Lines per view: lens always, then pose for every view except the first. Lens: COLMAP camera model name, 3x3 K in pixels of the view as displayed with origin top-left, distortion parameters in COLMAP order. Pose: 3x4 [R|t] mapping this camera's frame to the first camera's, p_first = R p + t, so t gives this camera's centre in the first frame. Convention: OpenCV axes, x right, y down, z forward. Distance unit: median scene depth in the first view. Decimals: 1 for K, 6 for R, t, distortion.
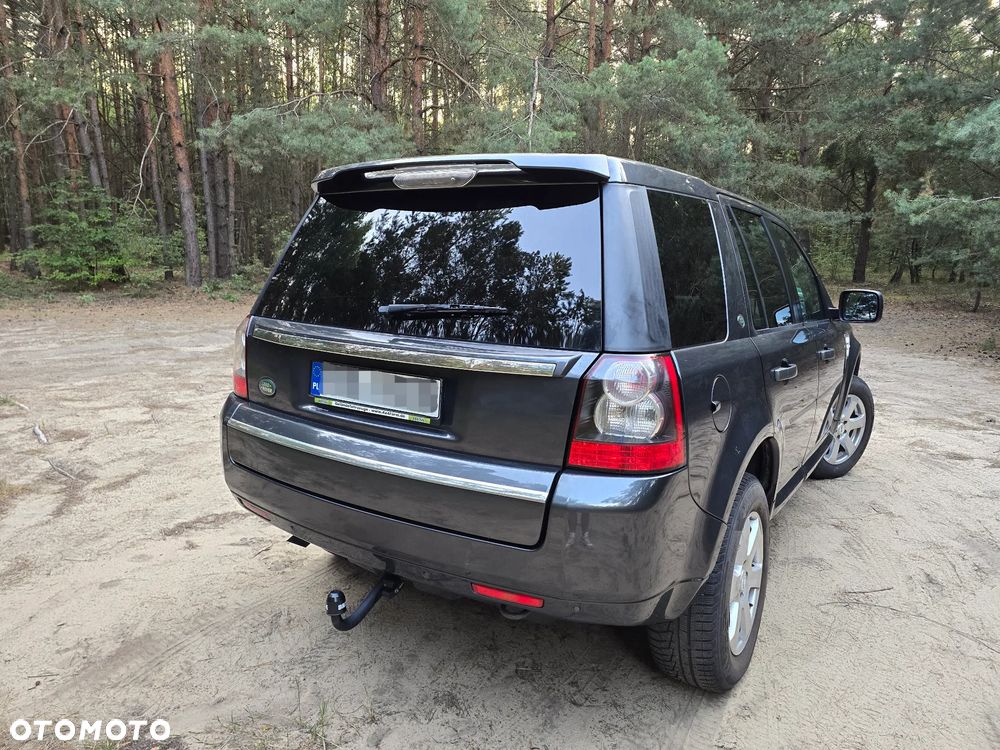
lens RADIAL K [[663.5, 0, 504.3], [0, 663.5, 373.9], [0, 0, 1]] dist [0.064563, -0.062728]
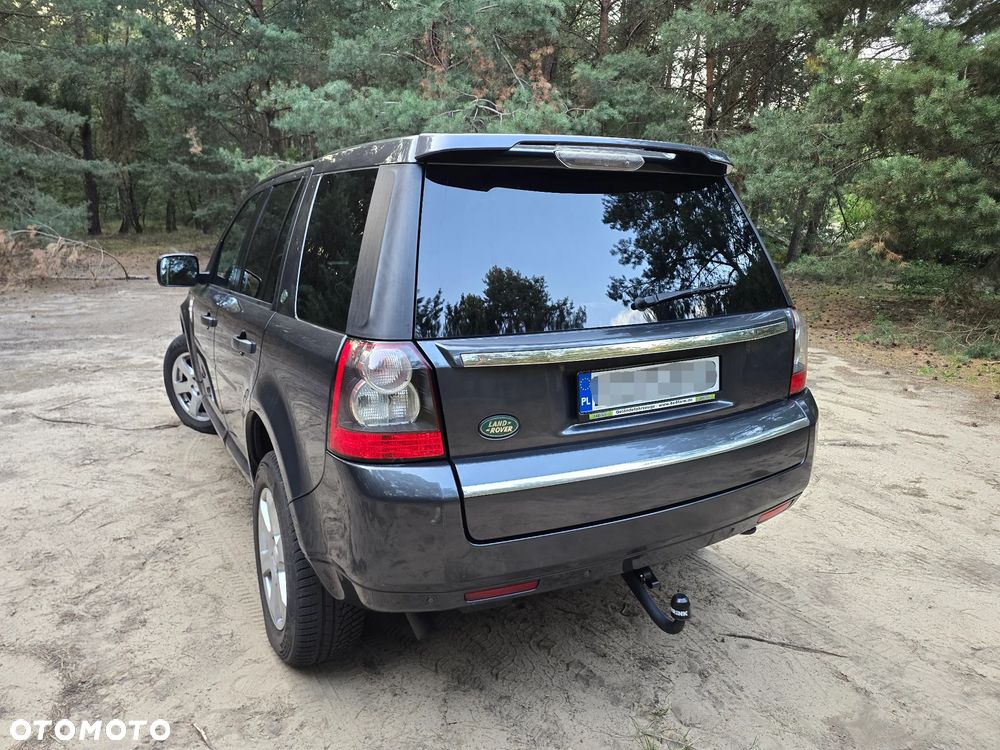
lens RADIAL K [[663.5, 0, 486.6], [0, 663.5, 349.8], [0, 0, 1]] dist [0.064563, -0.062728]
pose [[0.480466, -0.191478, 0.855856, -0.957704], [0.158099, 0.978798, 0.130229, -0.160029], [-0.862646, 0.072739, 0.500551, 0.619235]]
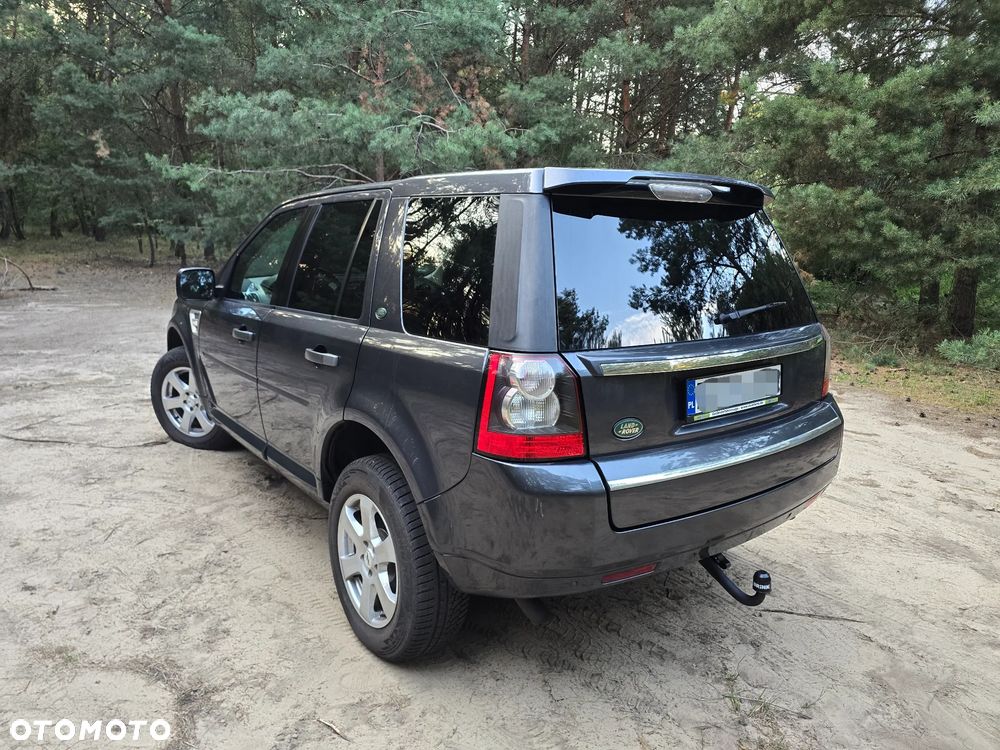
lens RADIAL K [[663.5, 0, 486.1], [0, 663.5, 356.9], [0, 0, 1]] dist [0.064563, -0.062728]
pose [[0.354248, -0.187336, 0.916195, -1.148477], [0.146632, 0.978738, 0.143429, -0.211688], [-0.923584, 0.083534, 0.374185, 0.824412]]
